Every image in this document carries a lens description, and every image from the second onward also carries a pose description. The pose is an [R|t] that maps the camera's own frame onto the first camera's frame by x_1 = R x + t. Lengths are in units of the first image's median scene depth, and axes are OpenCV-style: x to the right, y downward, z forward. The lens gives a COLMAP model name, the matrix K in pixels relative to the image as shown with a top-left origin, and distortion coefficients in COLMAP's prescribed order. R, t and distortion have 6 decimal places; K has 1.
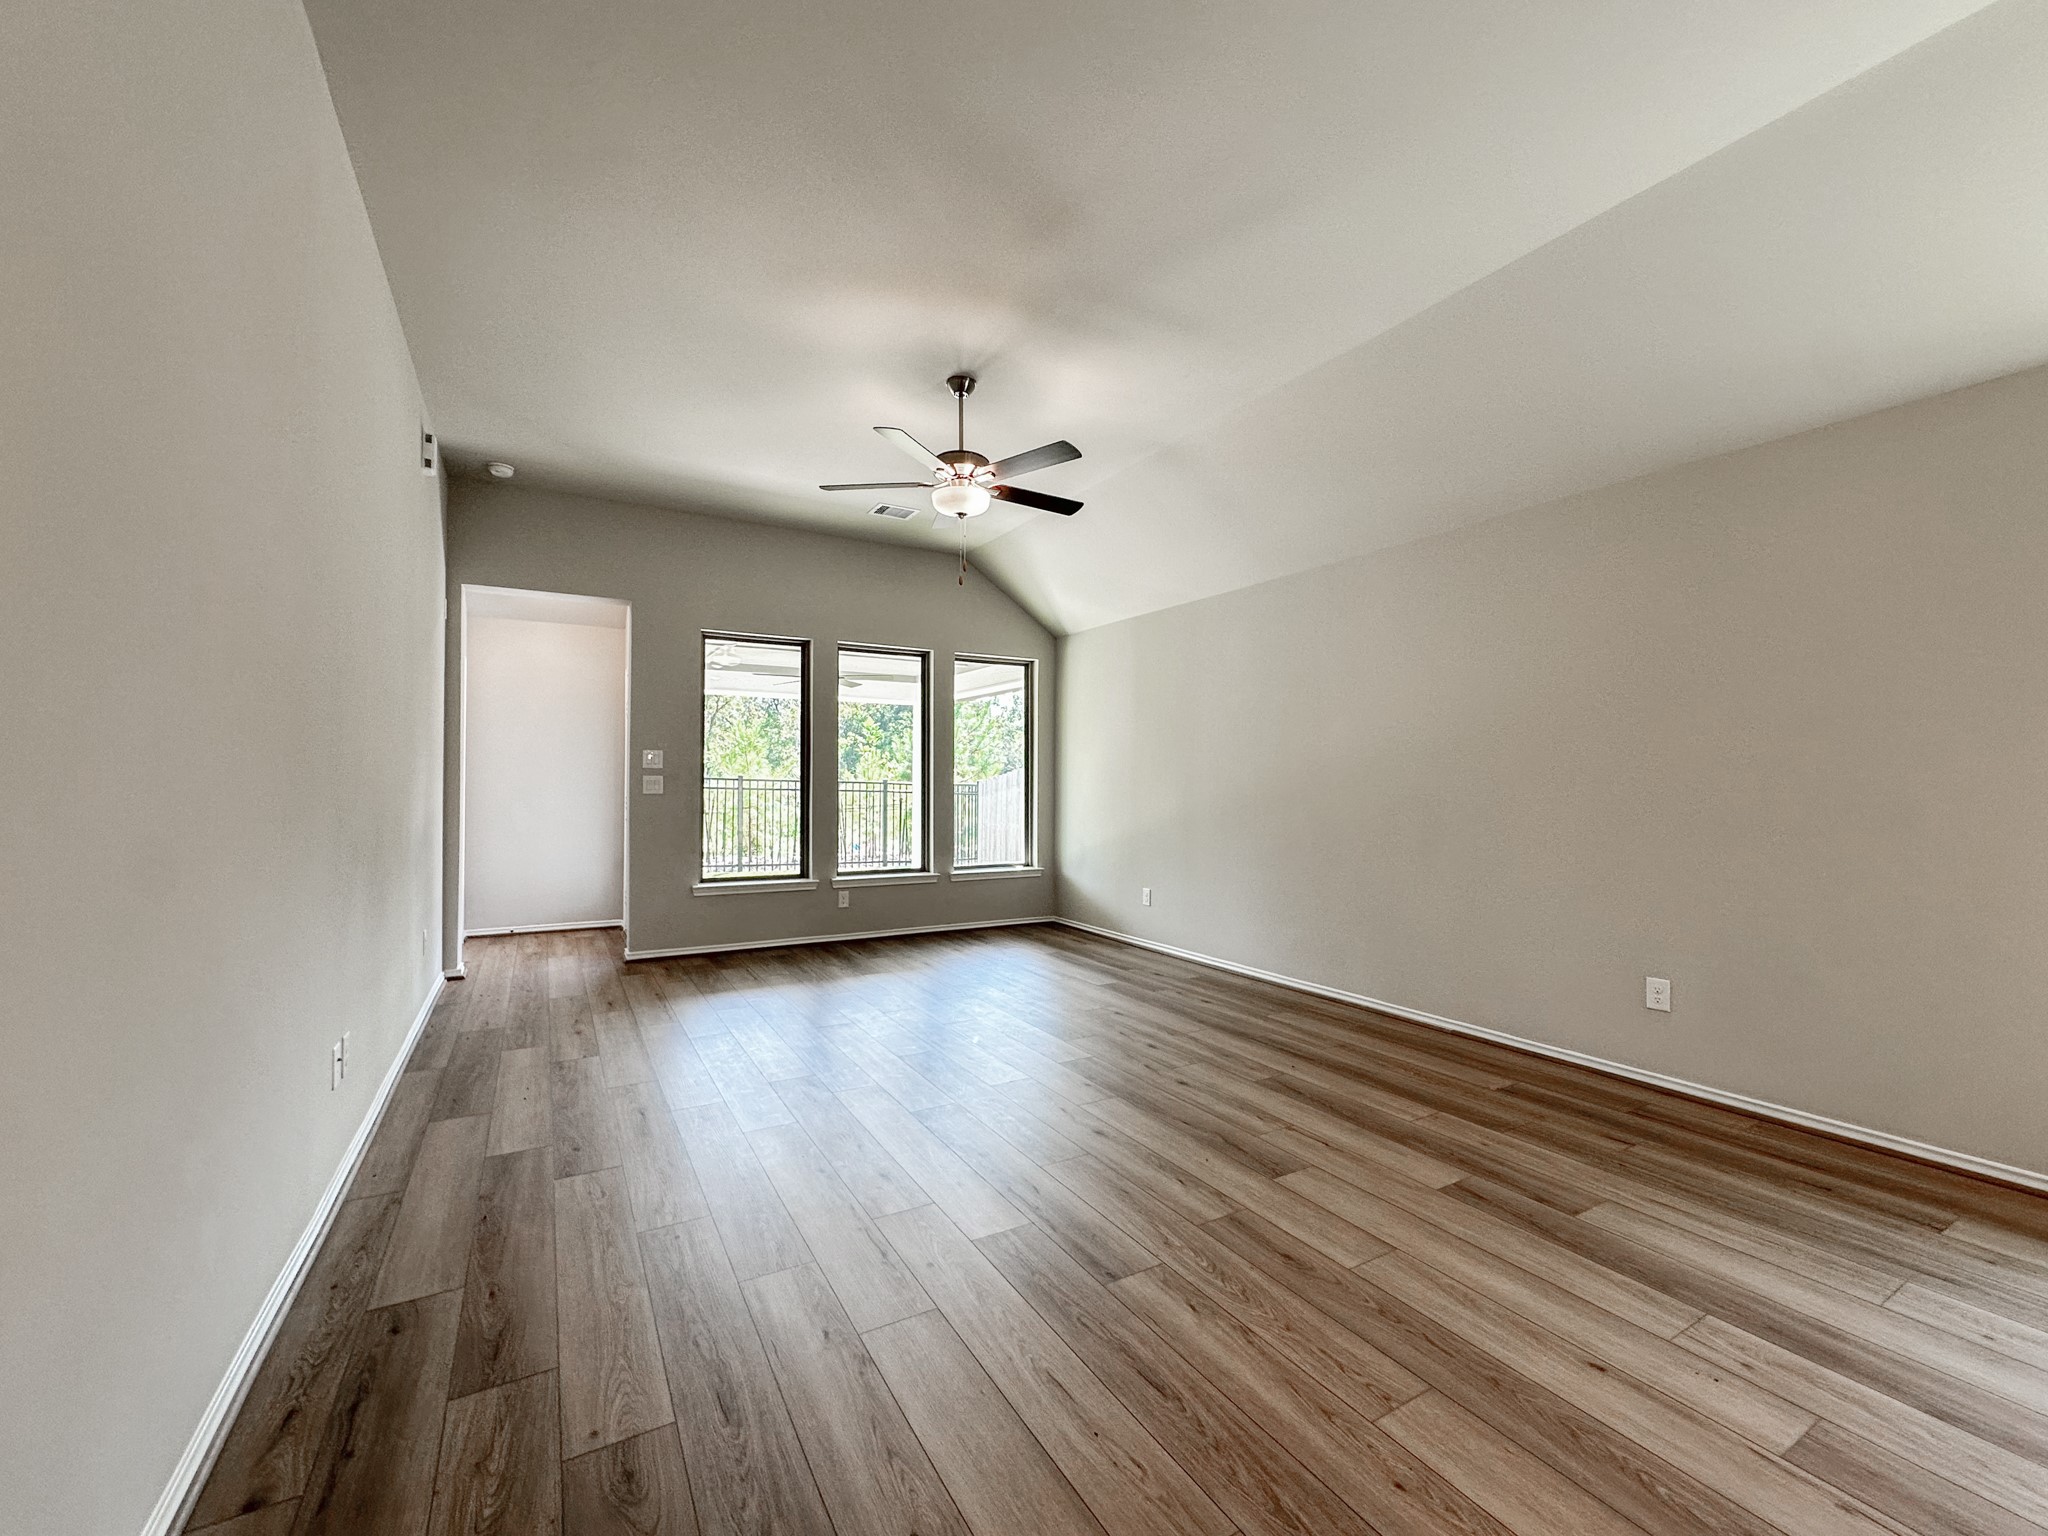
lens RADIAL K [[853.8, 0, 1032.3], [0, 853.8, 775.8], [0, 0, 1]] dist [0.000183, -0.000213]
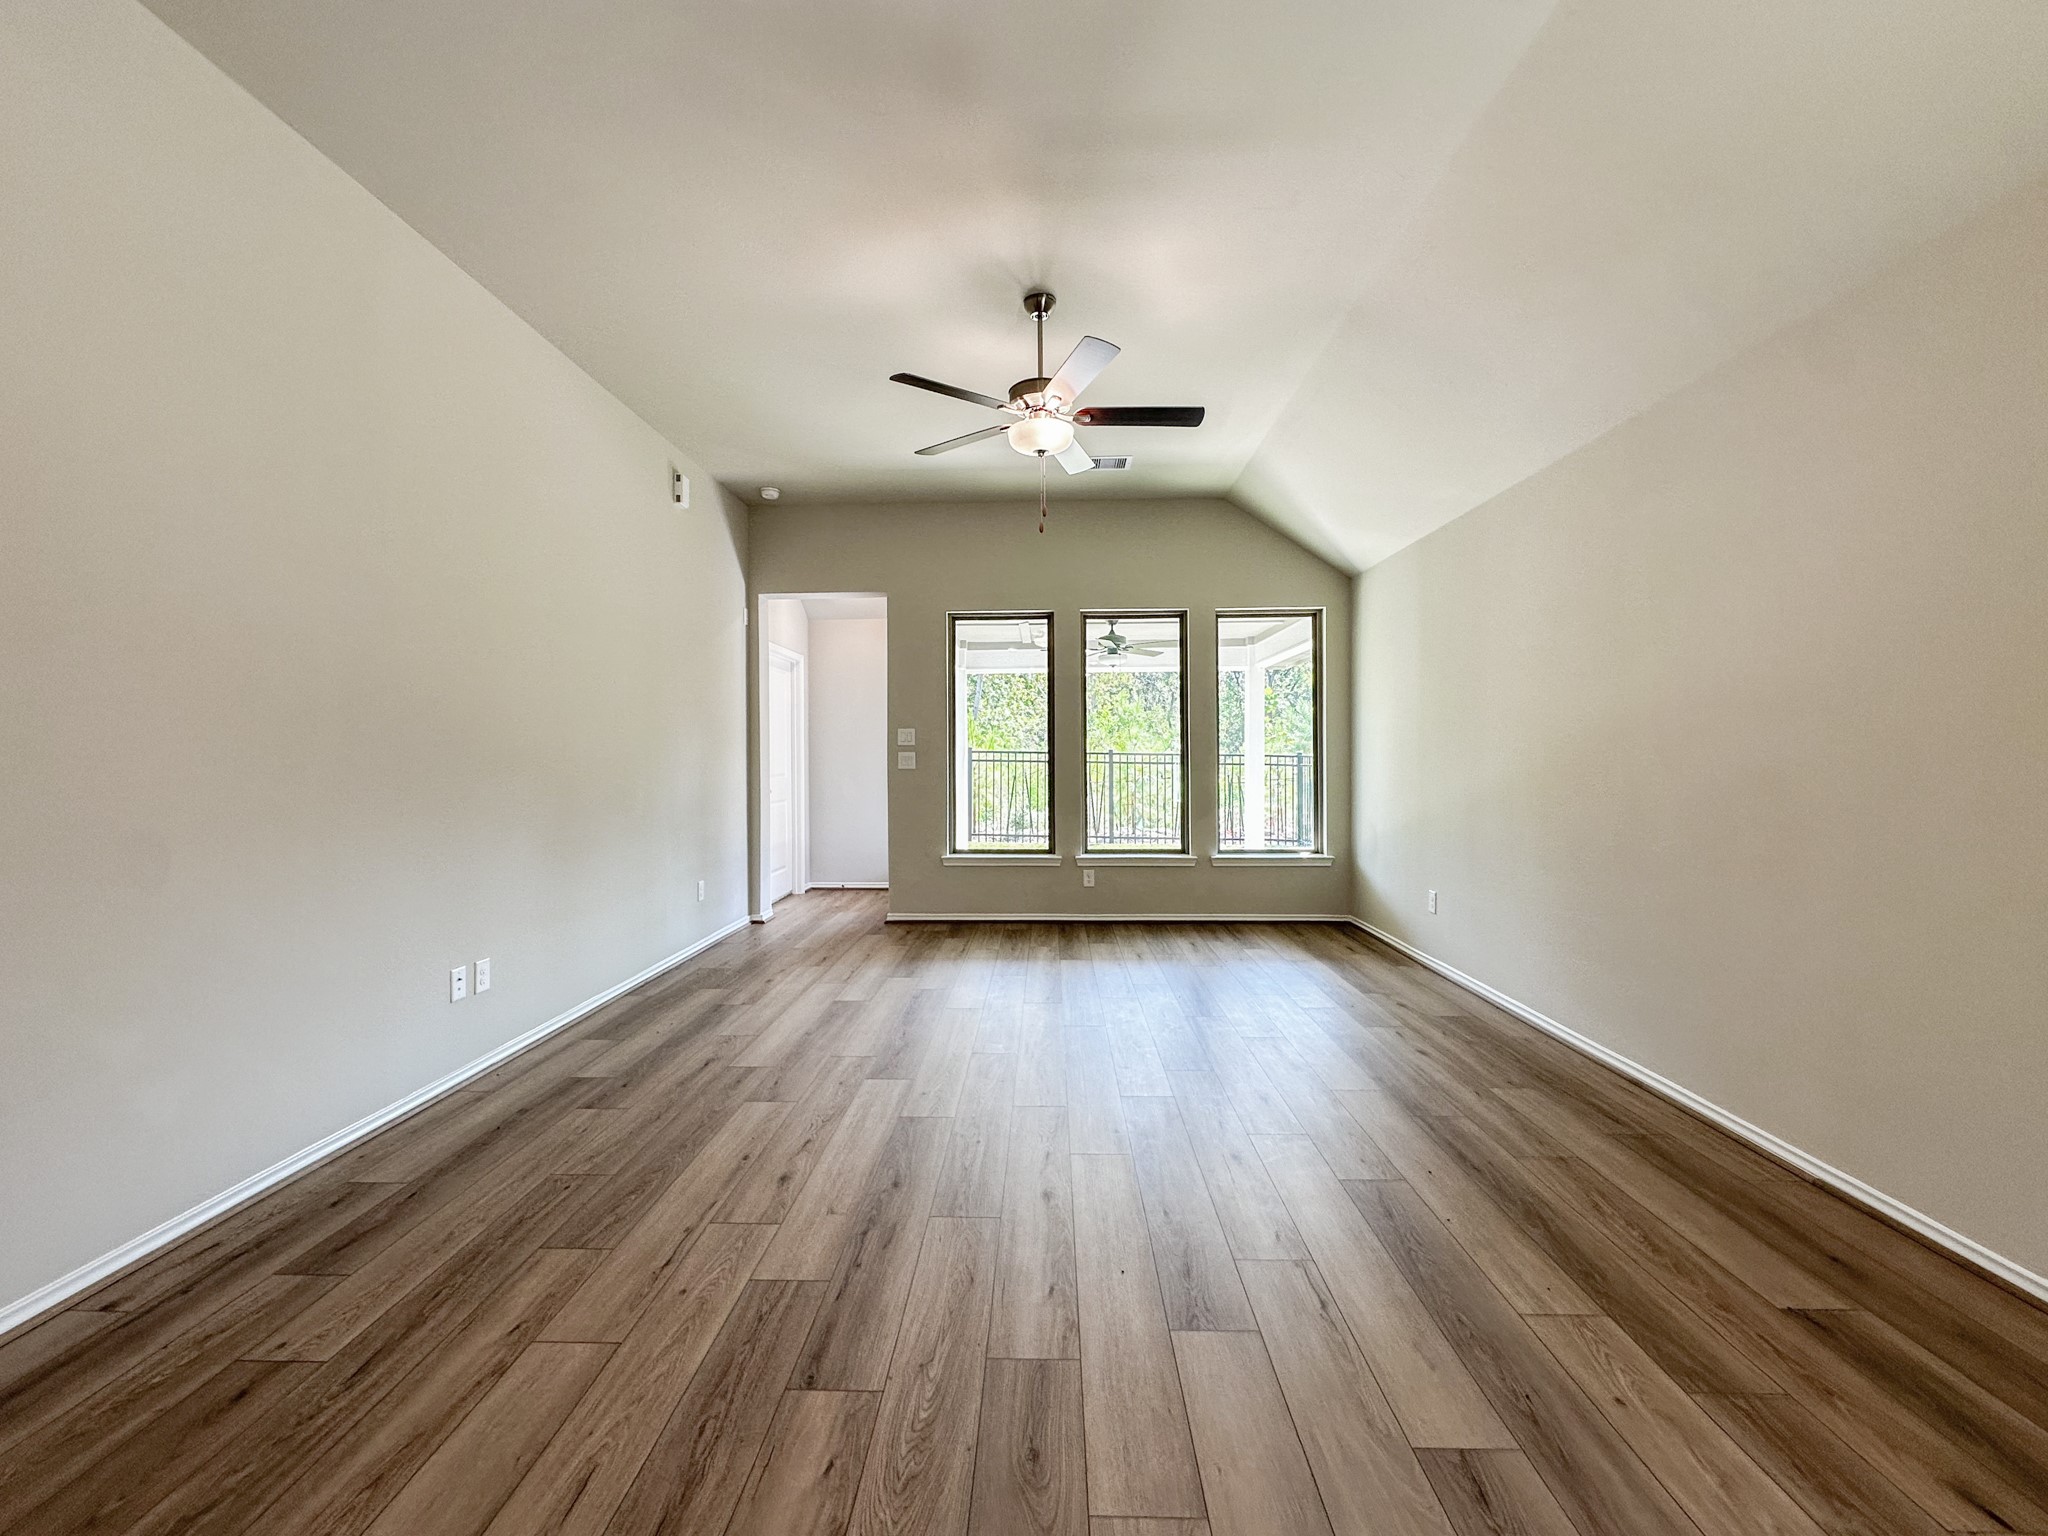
lens RADIAL K [[853.8, 0, 1007.7], [0, 853.8, 760.2], [0, 0, 1]] dist [0.000183, -0.000213]
pose [[0.840269, -0.007350, -0.542120, 0.265803], [0.014780, 0.999847, 0.009353, 0.002060], [0.541968, -0.015872, 0.840249, 0.173715]]
